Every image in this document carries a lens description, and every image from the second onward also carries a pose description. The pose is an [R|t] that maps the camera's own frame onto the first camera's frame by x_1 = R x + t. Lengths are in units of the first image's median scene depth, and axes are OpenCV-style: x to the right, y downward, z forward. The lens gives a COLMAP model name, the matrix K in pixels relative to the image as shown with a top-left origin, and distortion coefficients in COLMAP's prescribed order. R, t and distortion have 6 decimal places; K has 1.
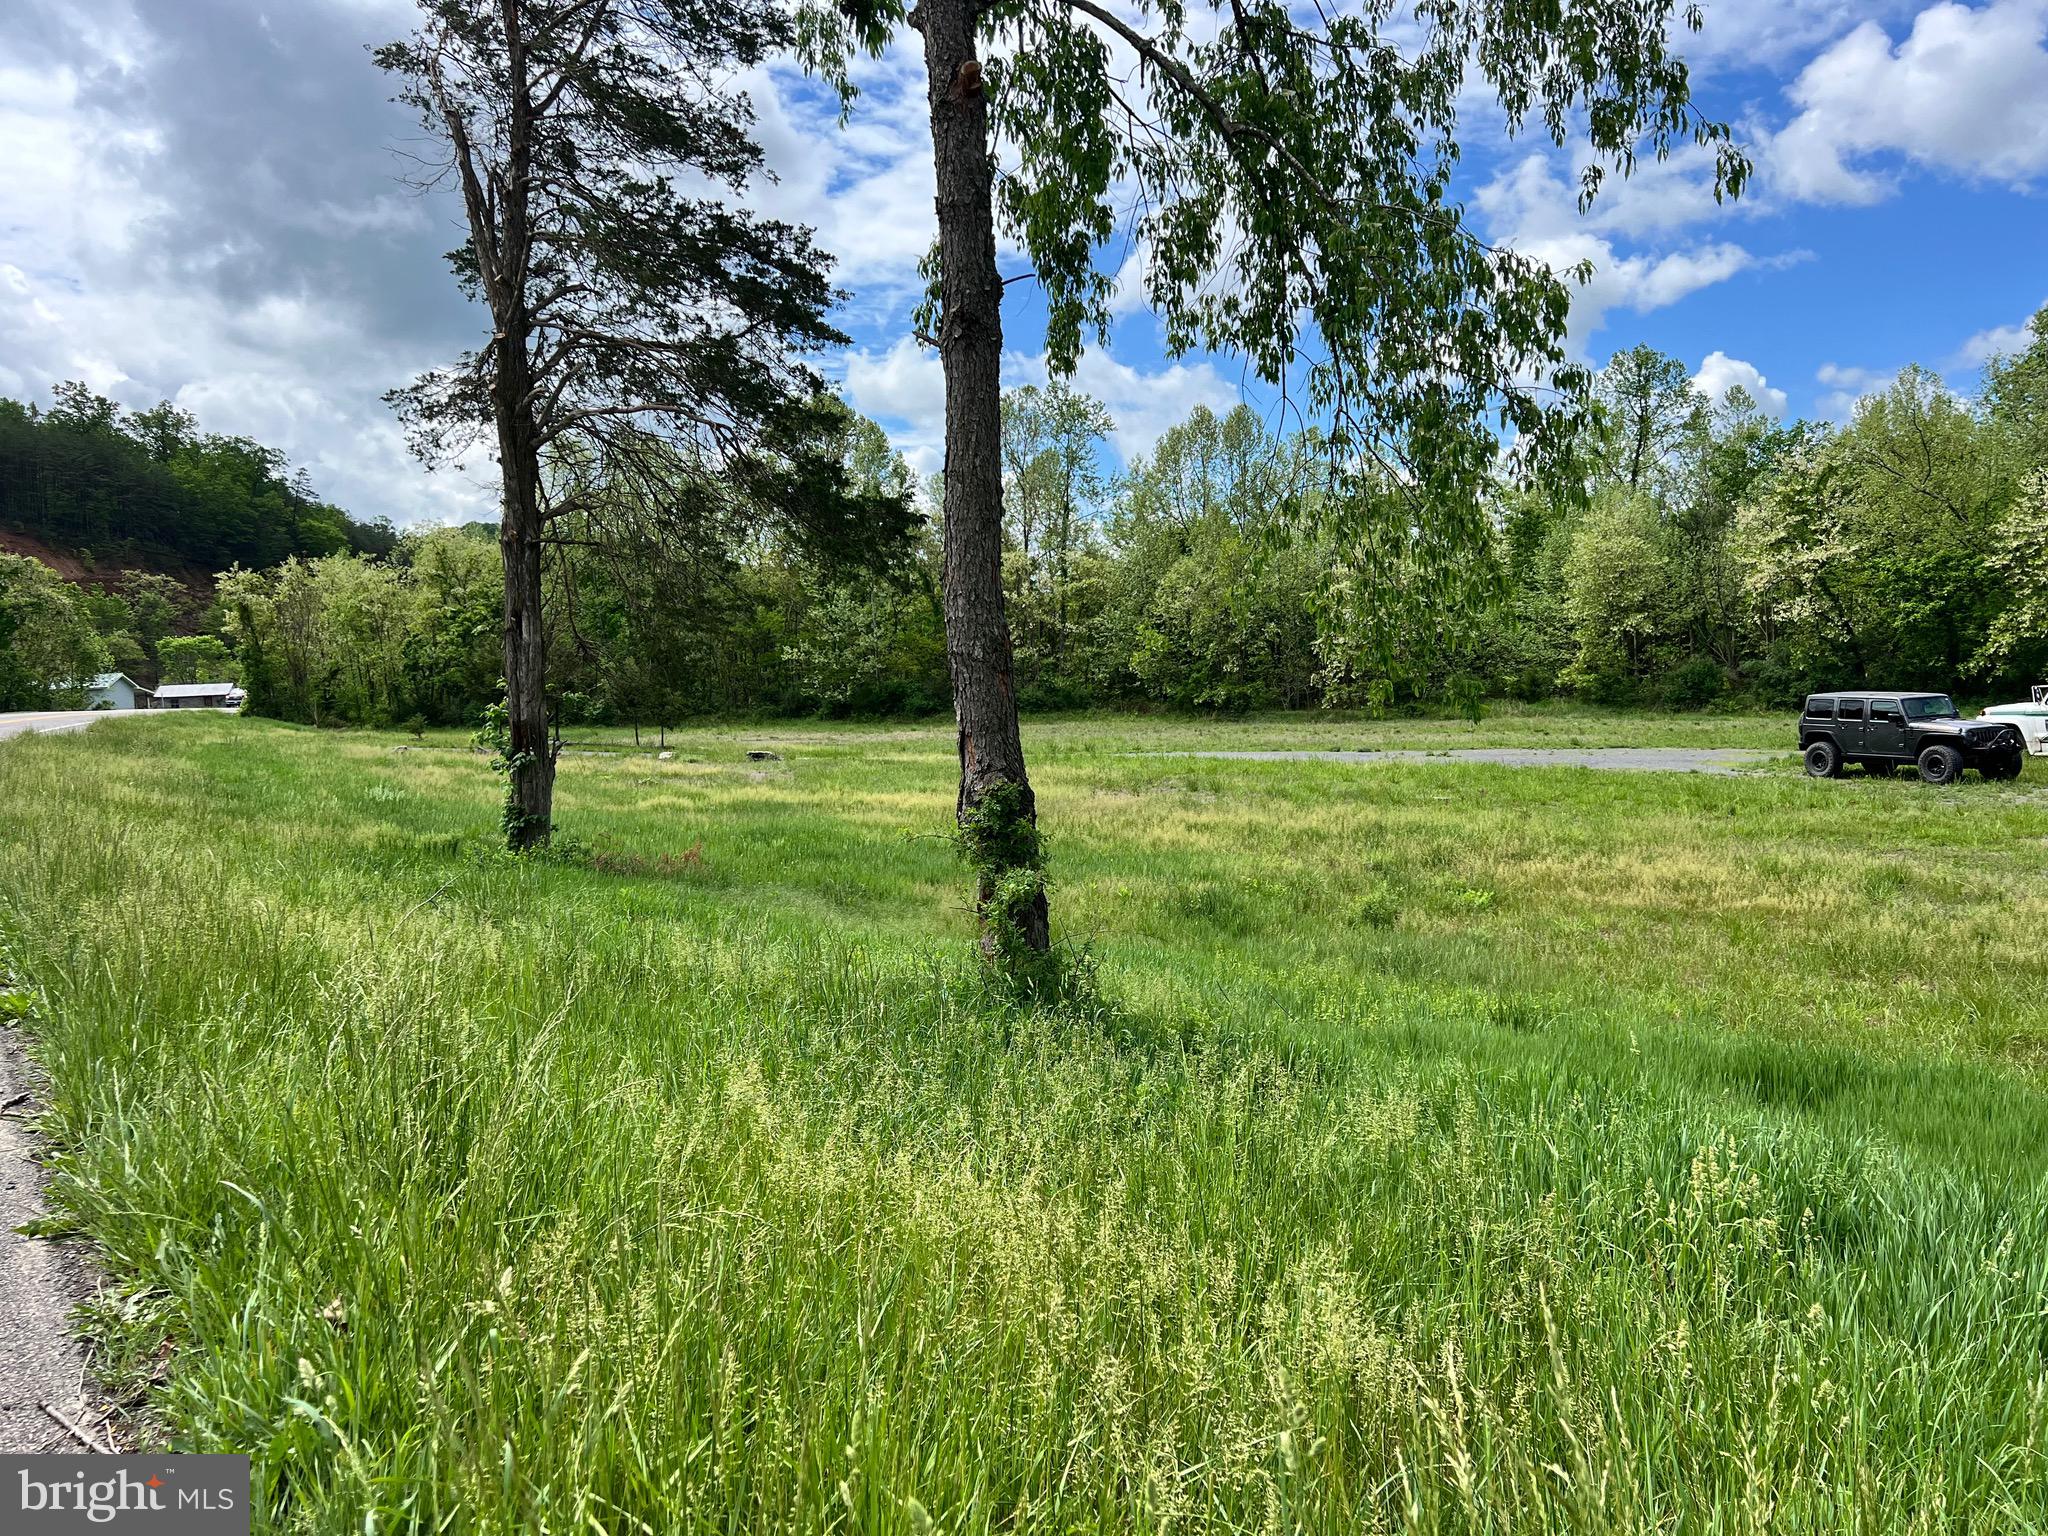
lens RADIAL K [[1530.2, 0, 1024.0], [0, 1530.2, 768.0], [0, 0, 1]] dist [0.056708, -0.054351]
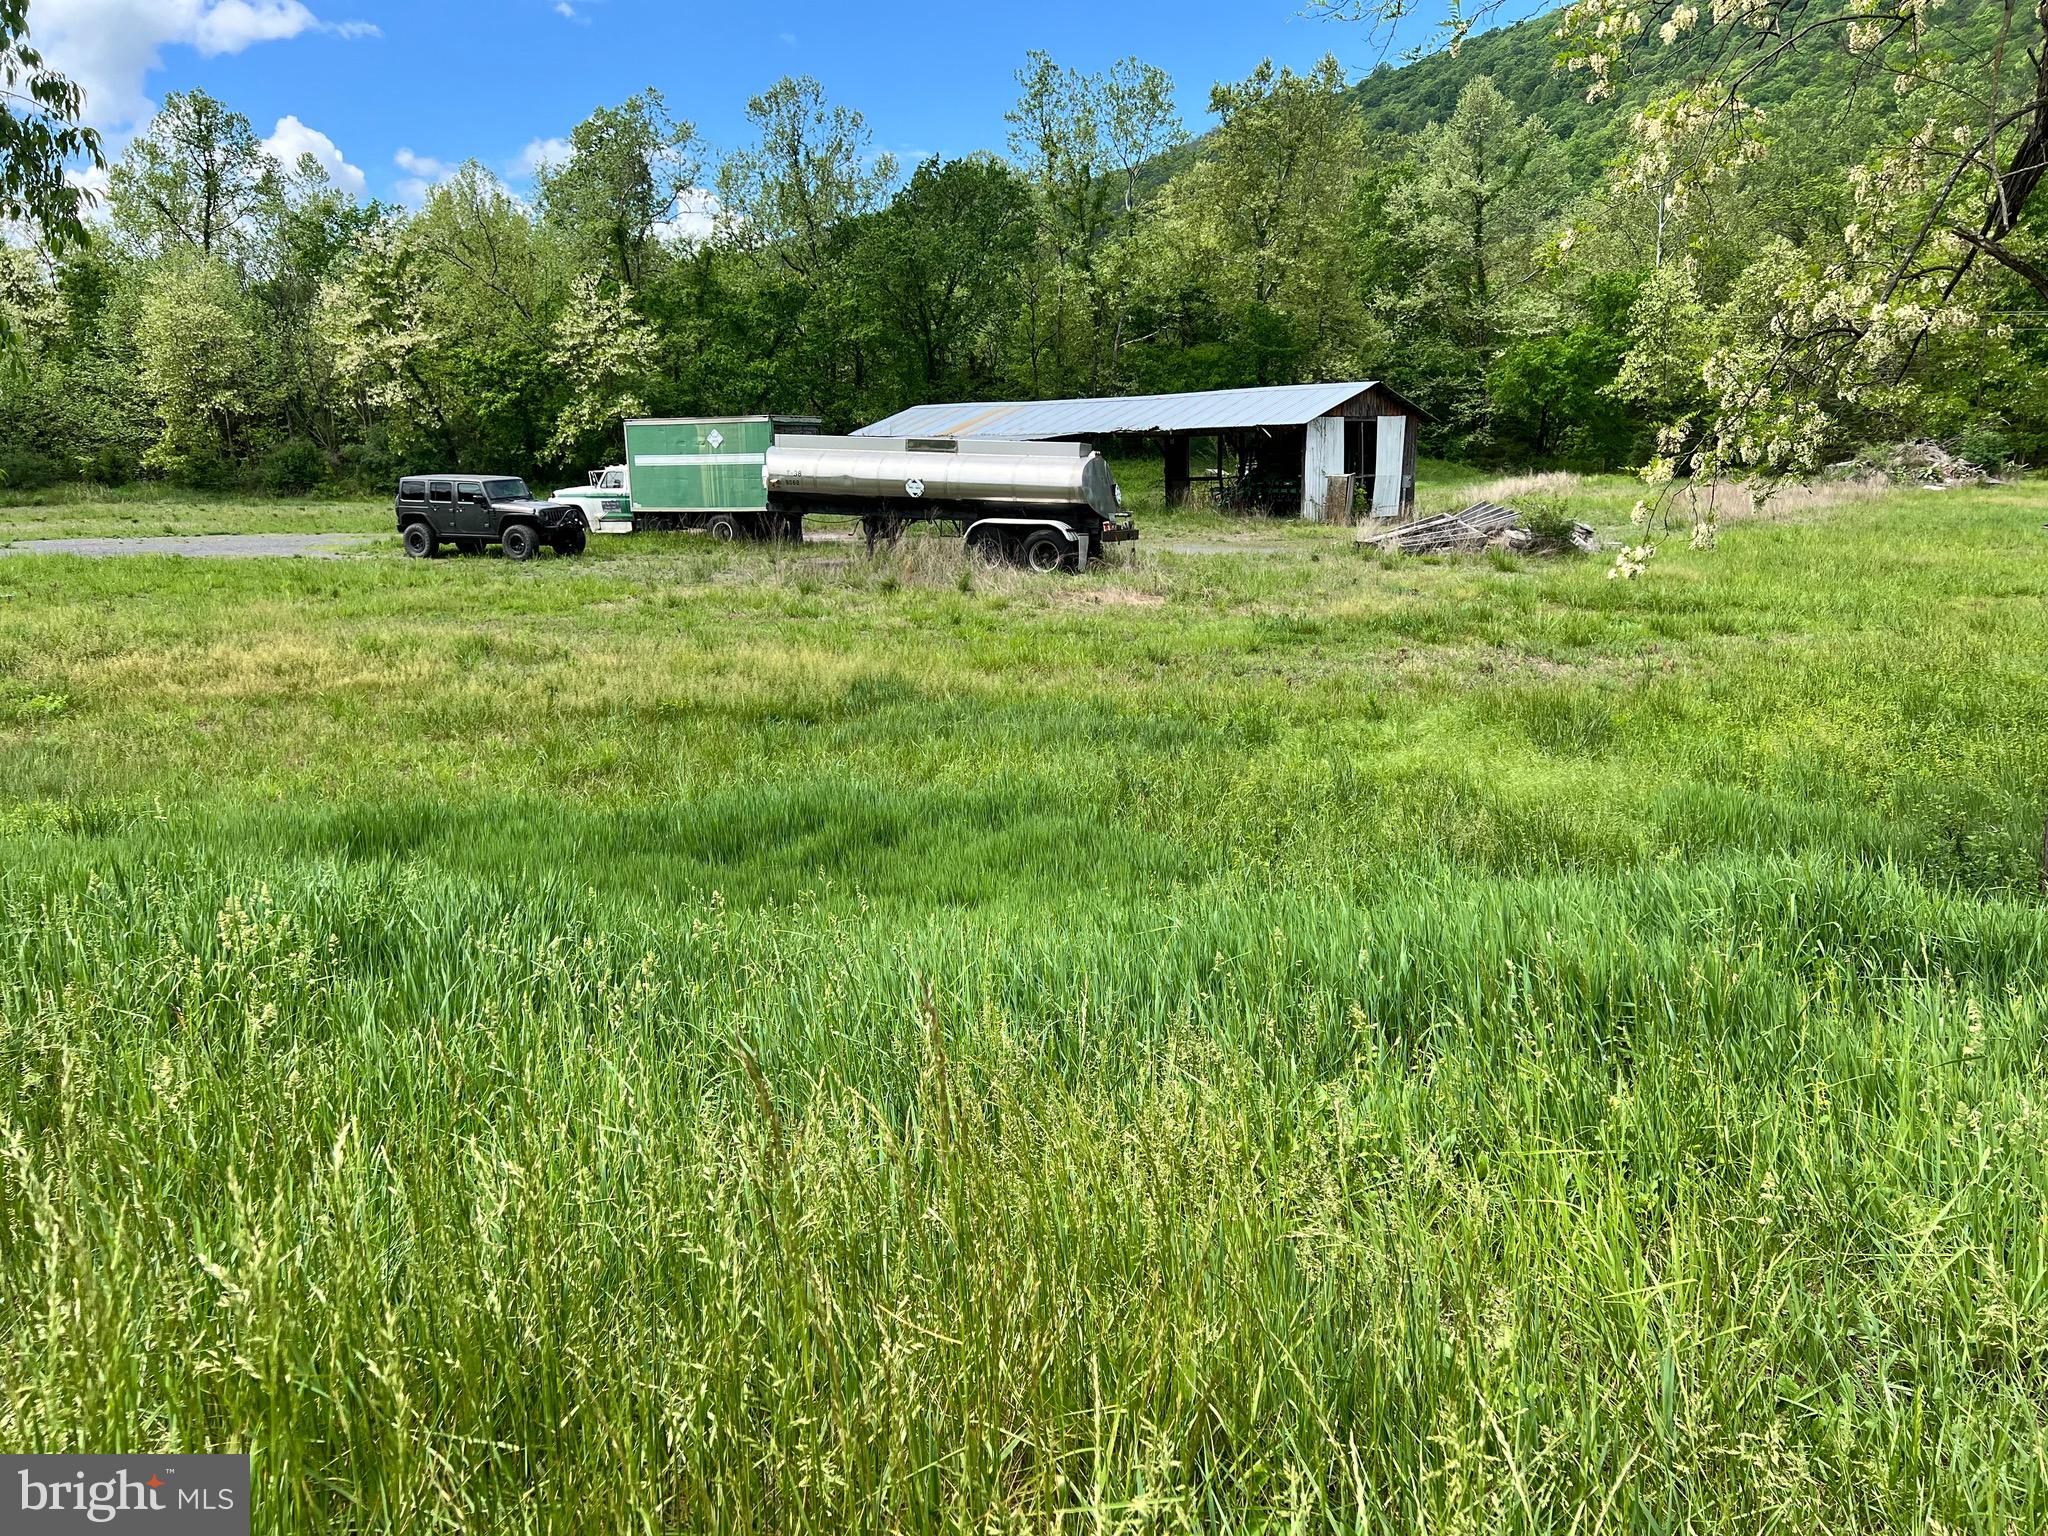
lens RADIAL K [[1541.8, 0, 1024.0], [0, 1541.8, 768.0], [0, 0, 1]] dist [0.019870, -0.007751]
pose [[0.668991, -0.133200, 0.731238, 0.003233], [0.033205, 0.988185, 0.149626, 0.001602], [-0.742528, -0.075818, 0.665510, -0.002660]]
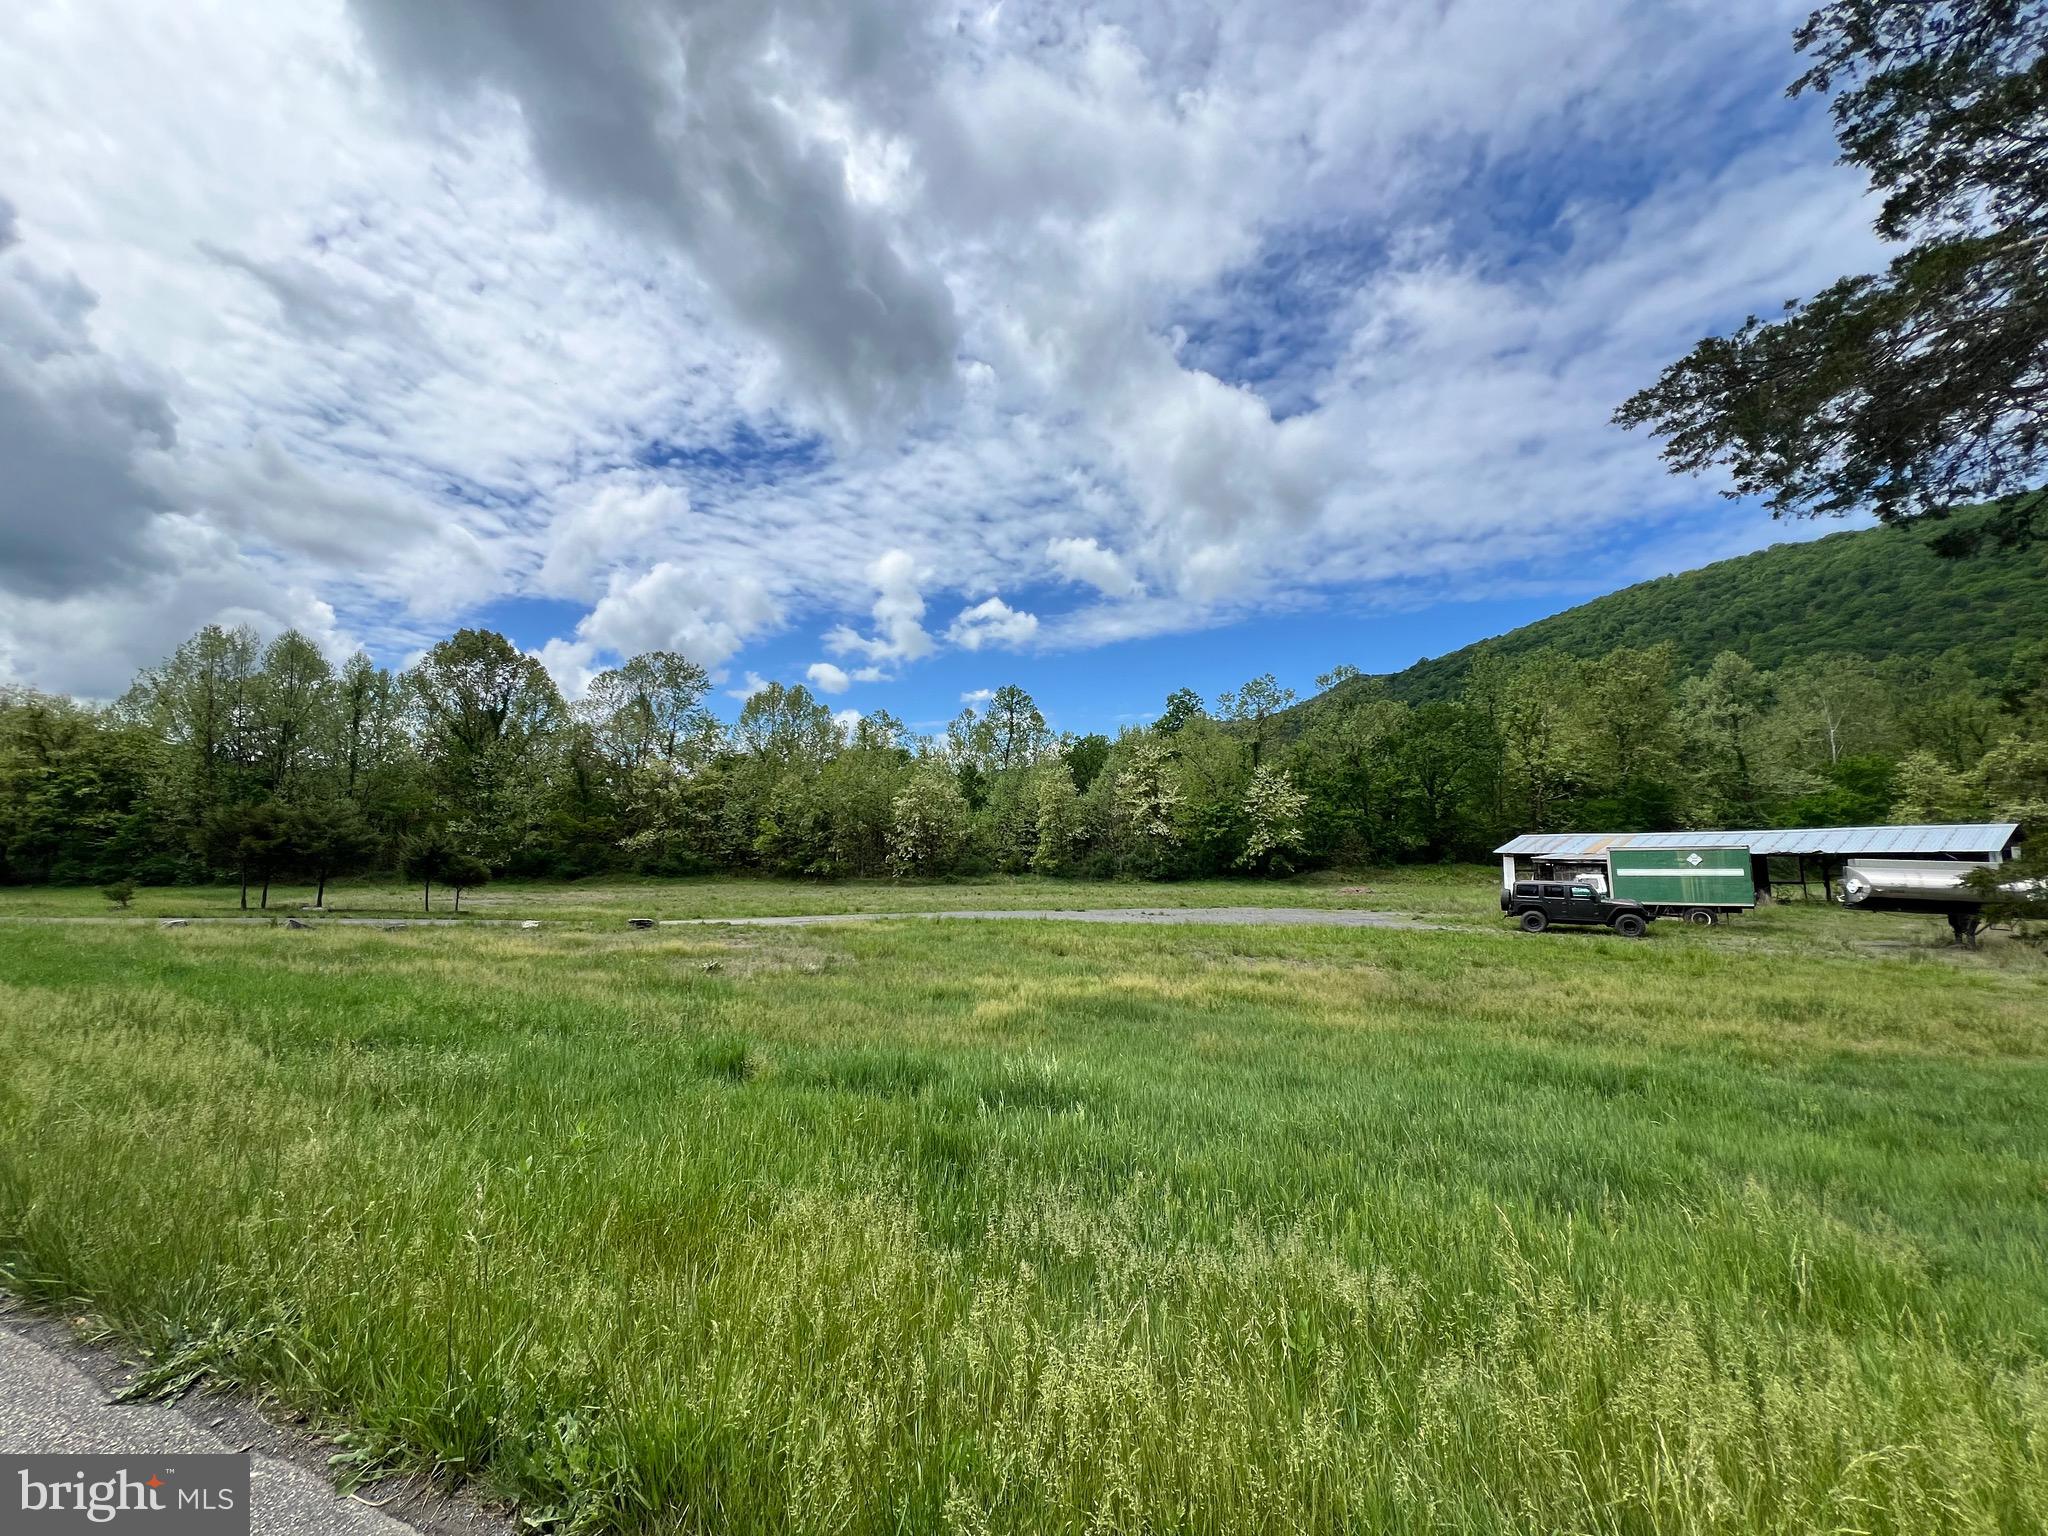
lens RADIAL K [[819.1, 0, 1024.0], [0, 819.1, 768.0], [0, 0, 1]] dist [-0.000590, 0.000156]
pose [[0.821130, 0.084283, 0.564483, -0.208823], [0.010012, 0.986757, -0.161896, -0.014610], [-0.570653, 0.138589, 0.809412, 0.271728]]
